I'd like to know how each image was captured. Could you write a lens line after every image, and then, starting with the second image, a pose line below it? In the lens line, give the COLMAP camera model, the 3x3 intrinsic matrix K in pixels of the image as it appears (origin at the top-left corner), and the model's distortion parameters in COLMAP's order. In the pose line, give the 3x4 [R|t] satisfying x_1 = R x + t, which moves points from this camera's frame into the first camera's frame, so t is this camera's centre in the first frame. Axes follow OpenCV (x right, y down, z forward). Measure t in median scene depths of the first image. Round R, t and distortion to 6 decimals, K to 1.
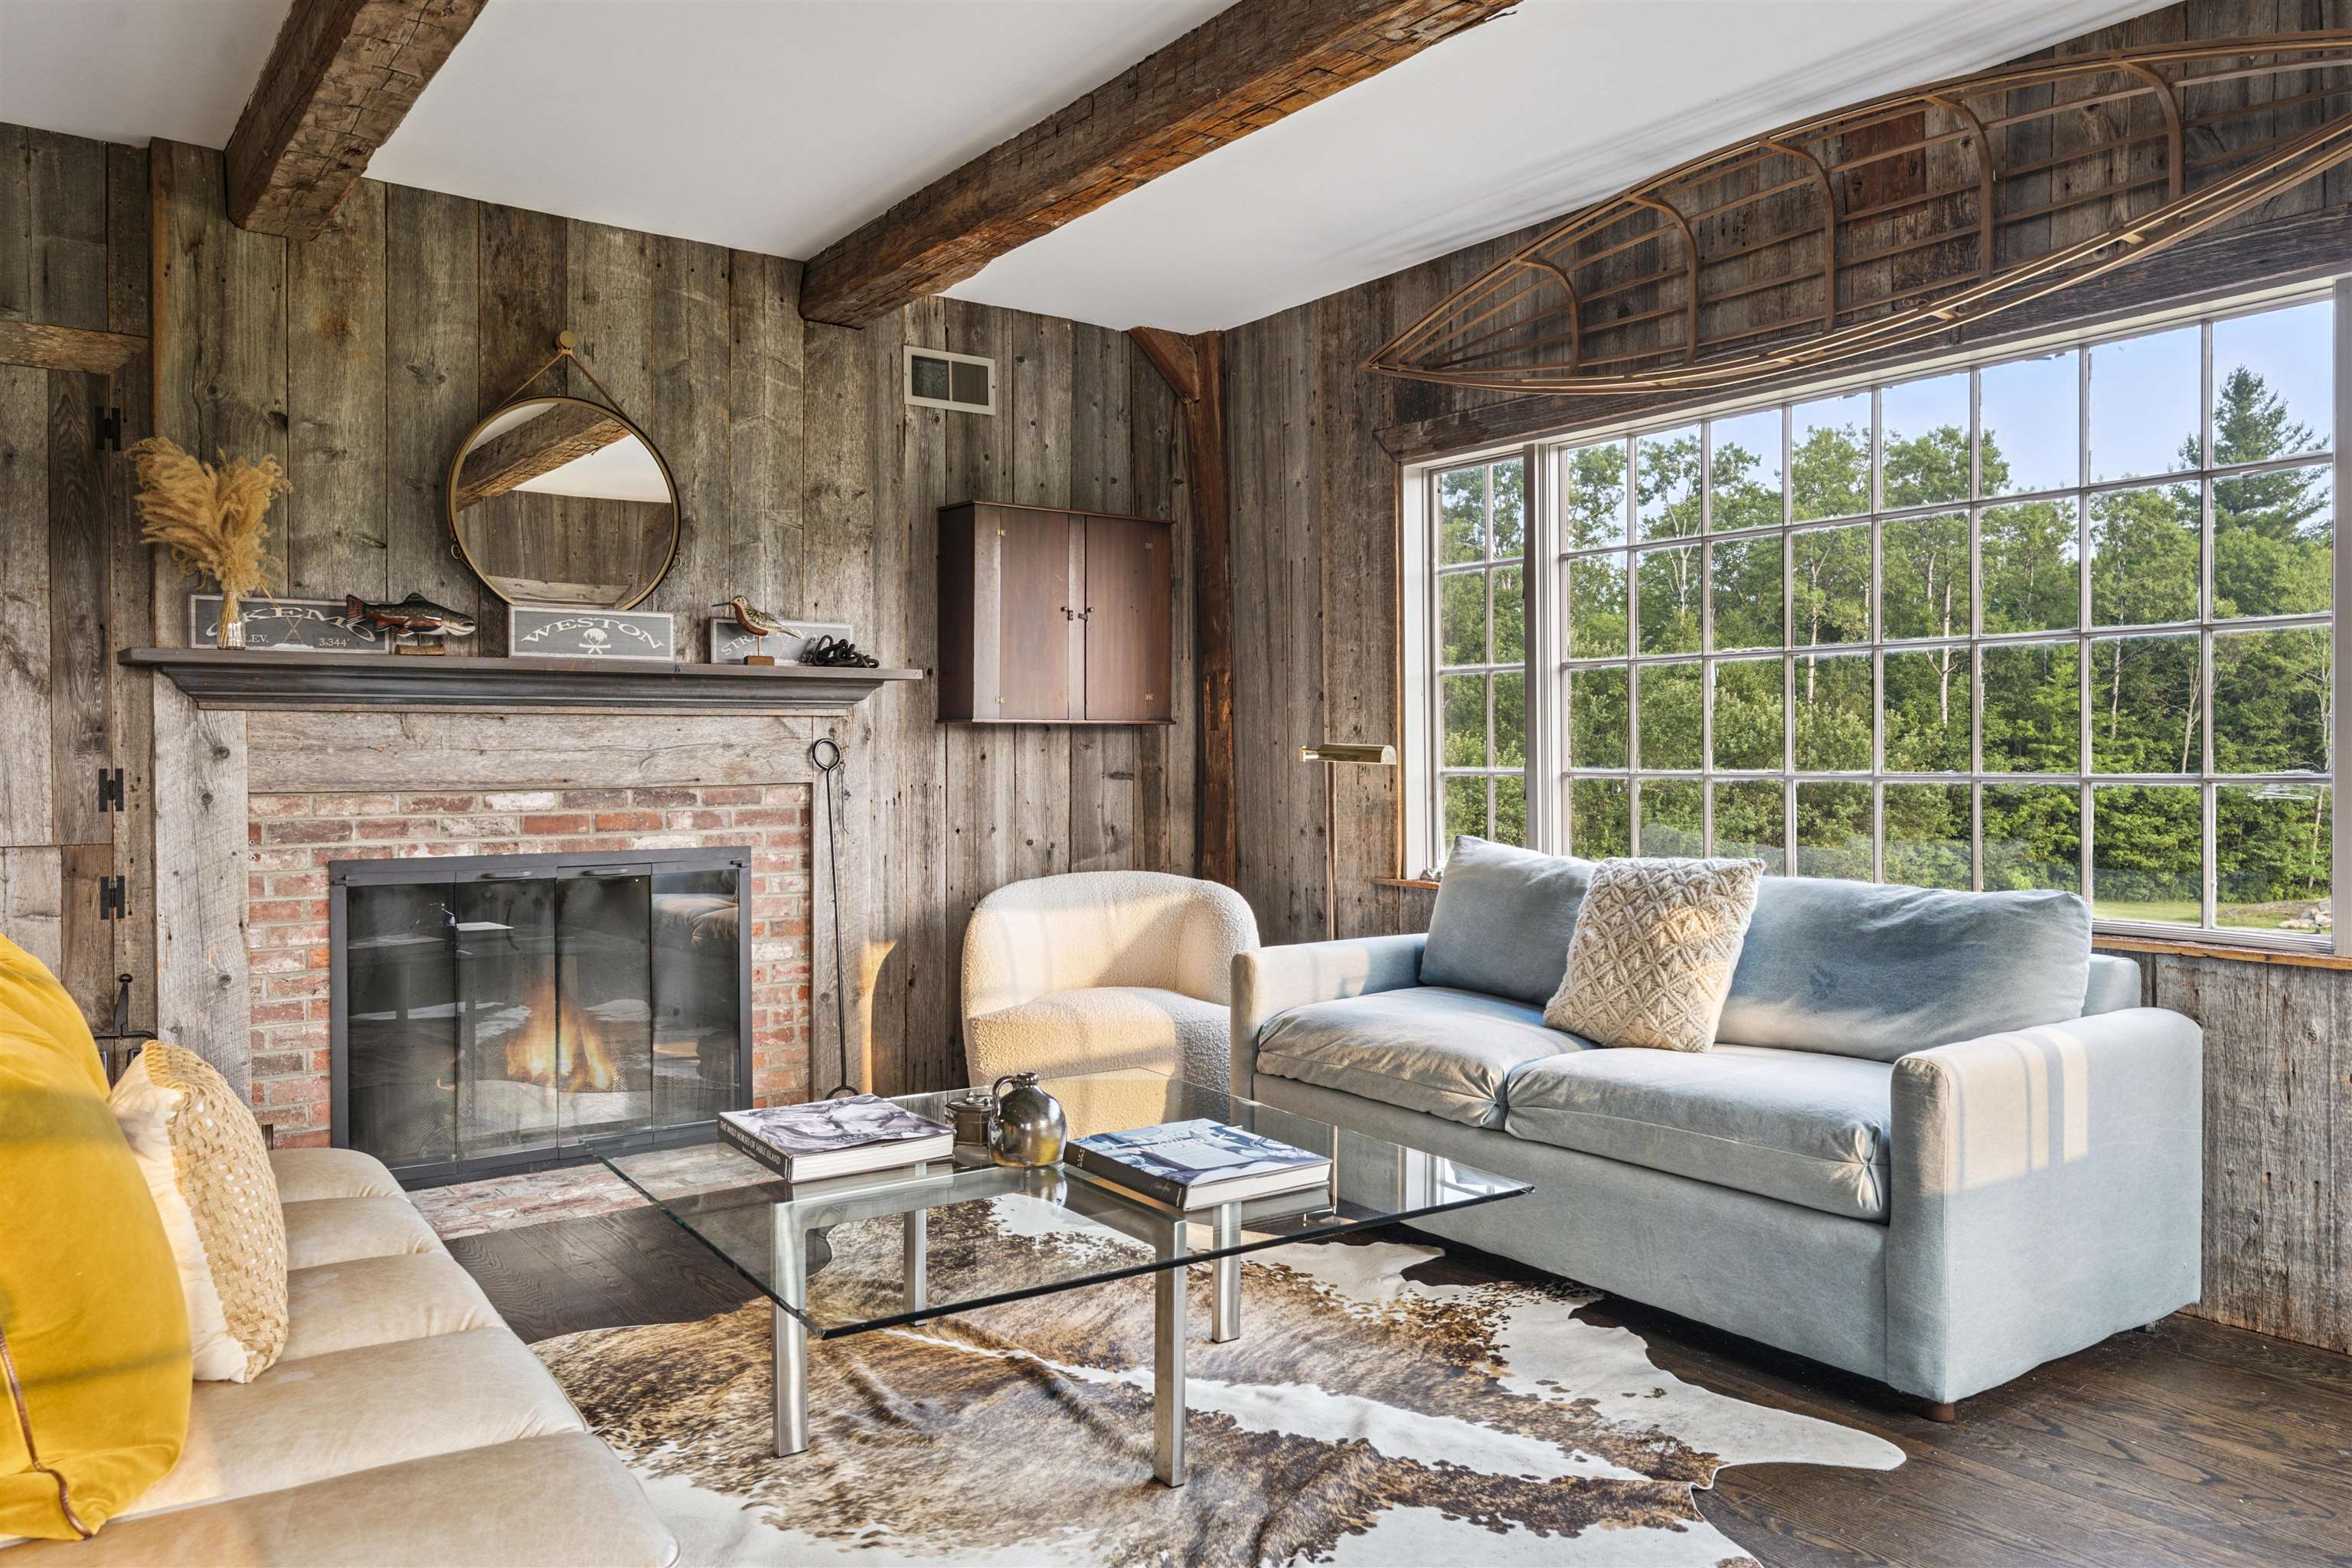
lens RADIAL K [[1669.9, 0, 1175.9], [0, 1669.9, 774.4], [0, 0, 1]] dist [0.000903, -0.000009]
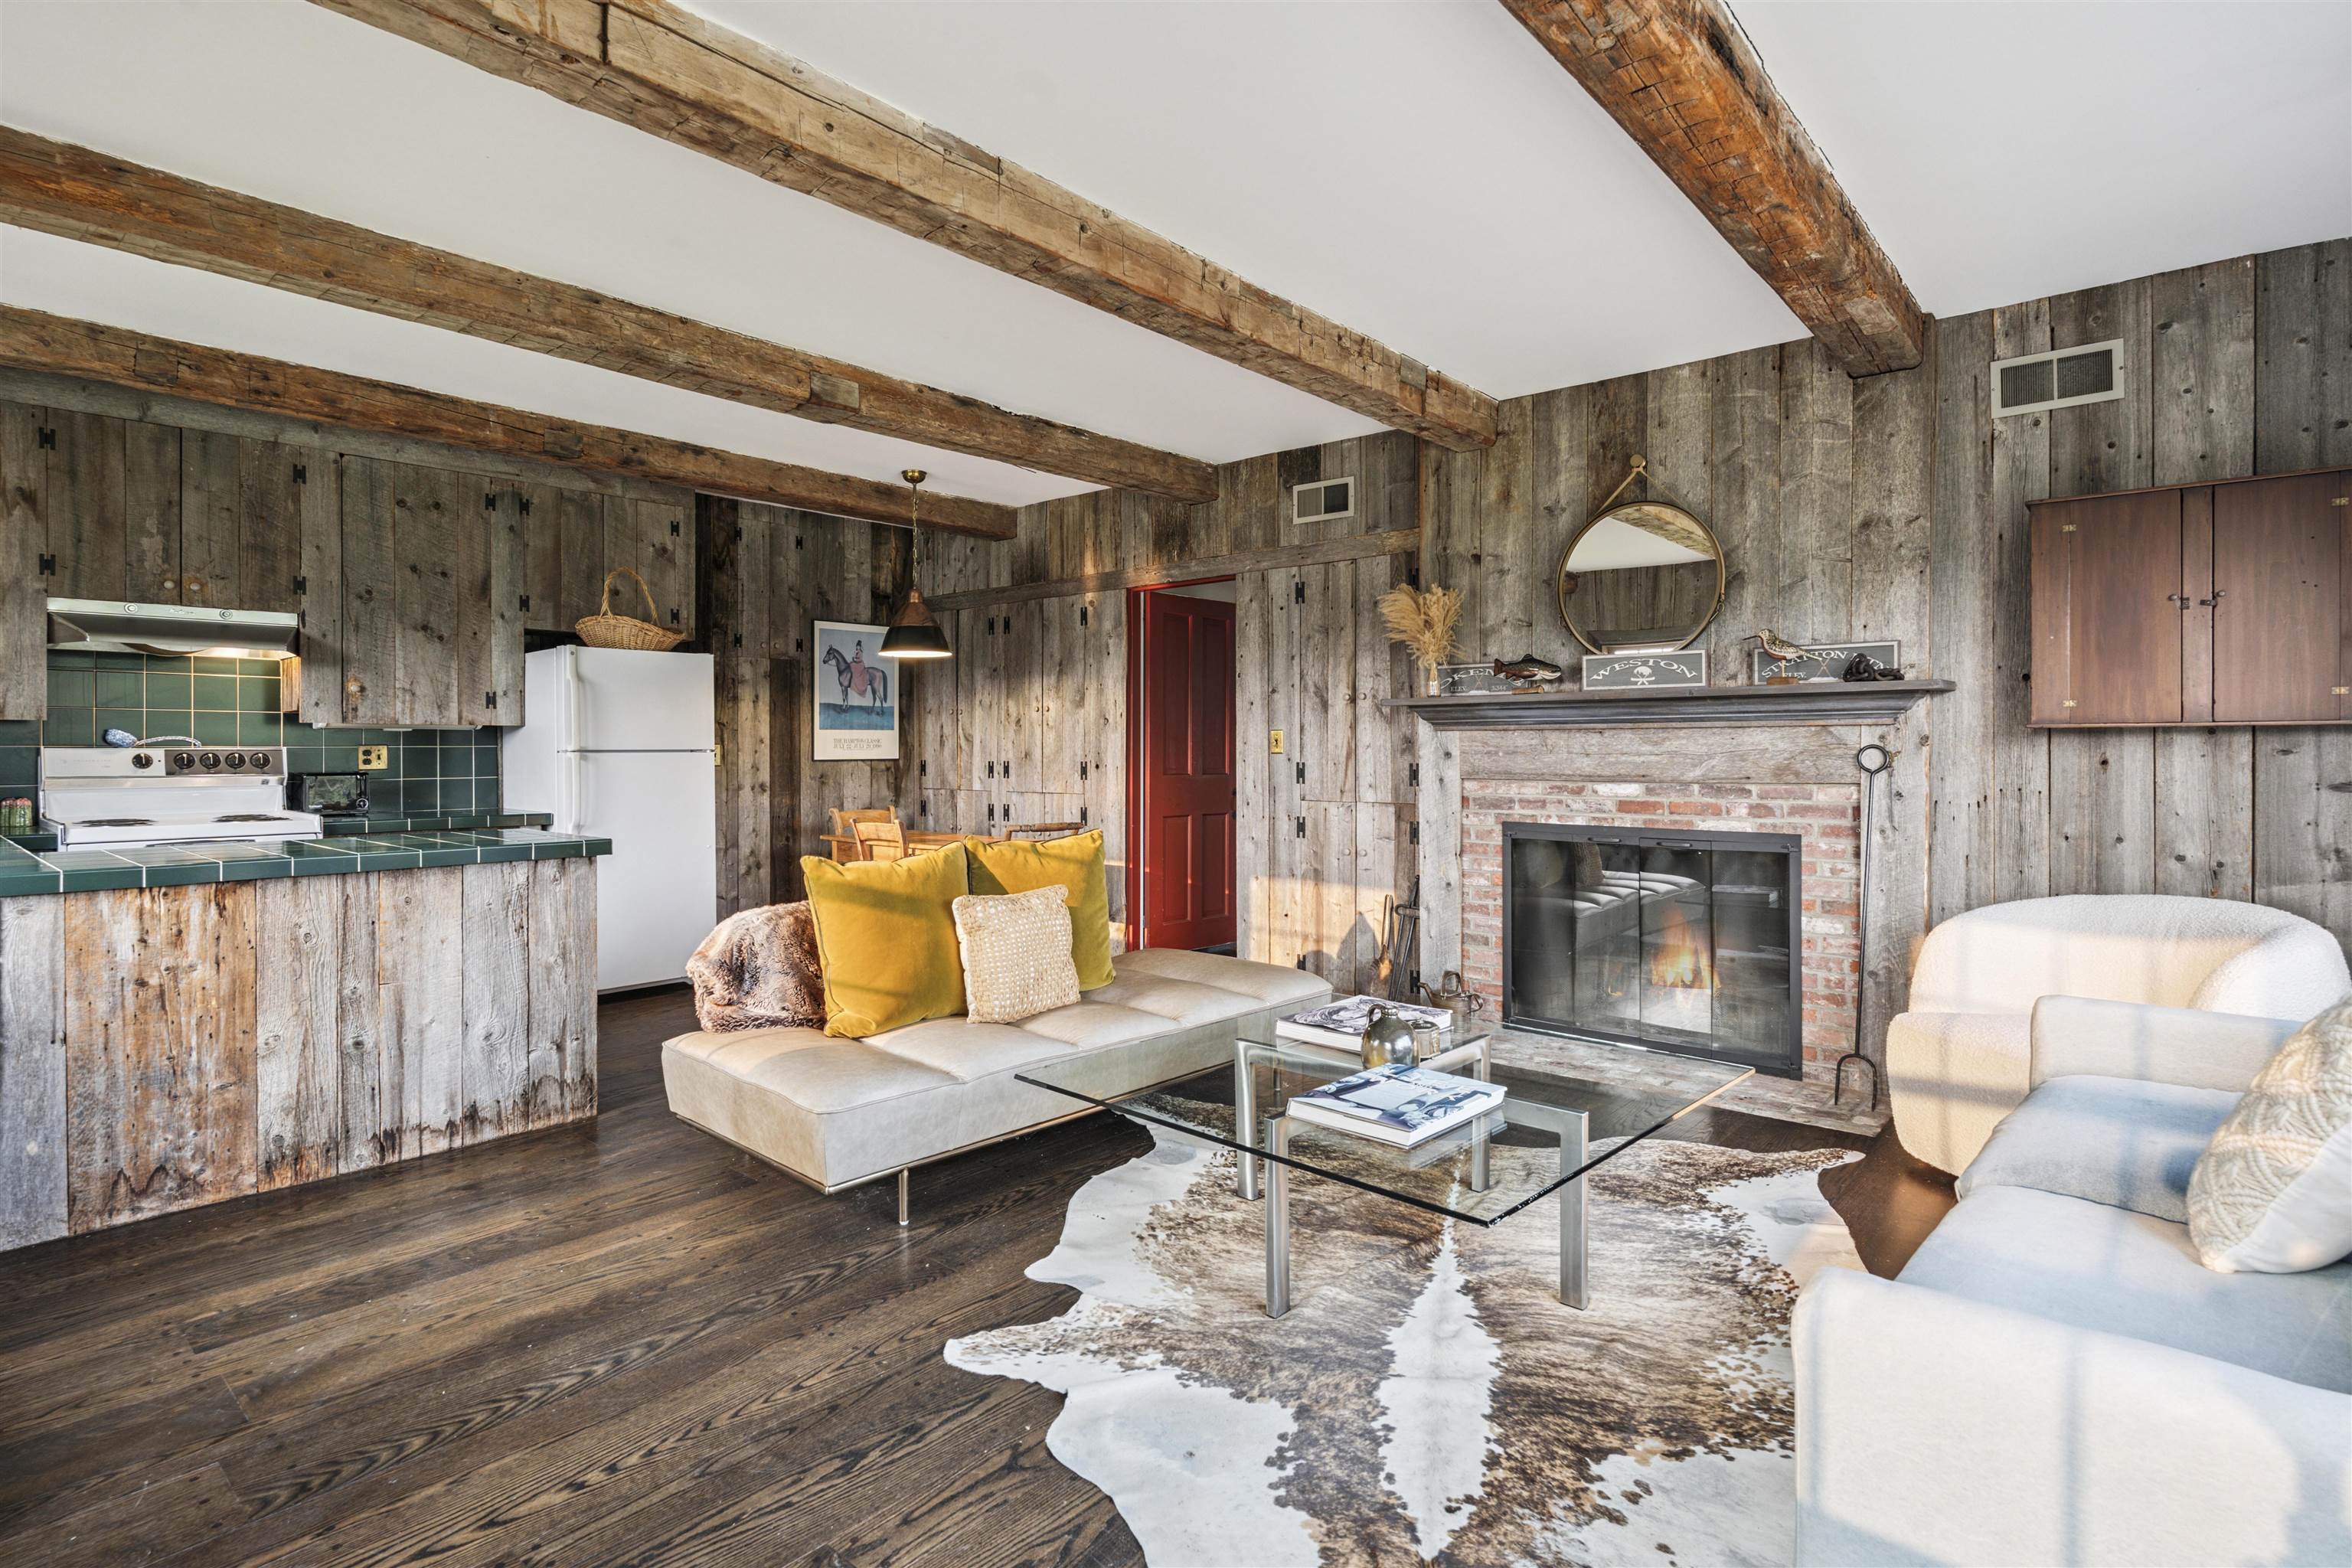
lens RADIAL K [[1169.5, 0, 1161.7], [0, 1169.5, 751.4], [0, 0, 1]] dist [-0.002852, -0.000310]
pose [[0.203084, 0.005638, -0.979145, 0.516750], [-0.010565, 0.999938, 0.003566, -0.016314], [0.979104, 0.009621, 0.203131, 0.415533]]
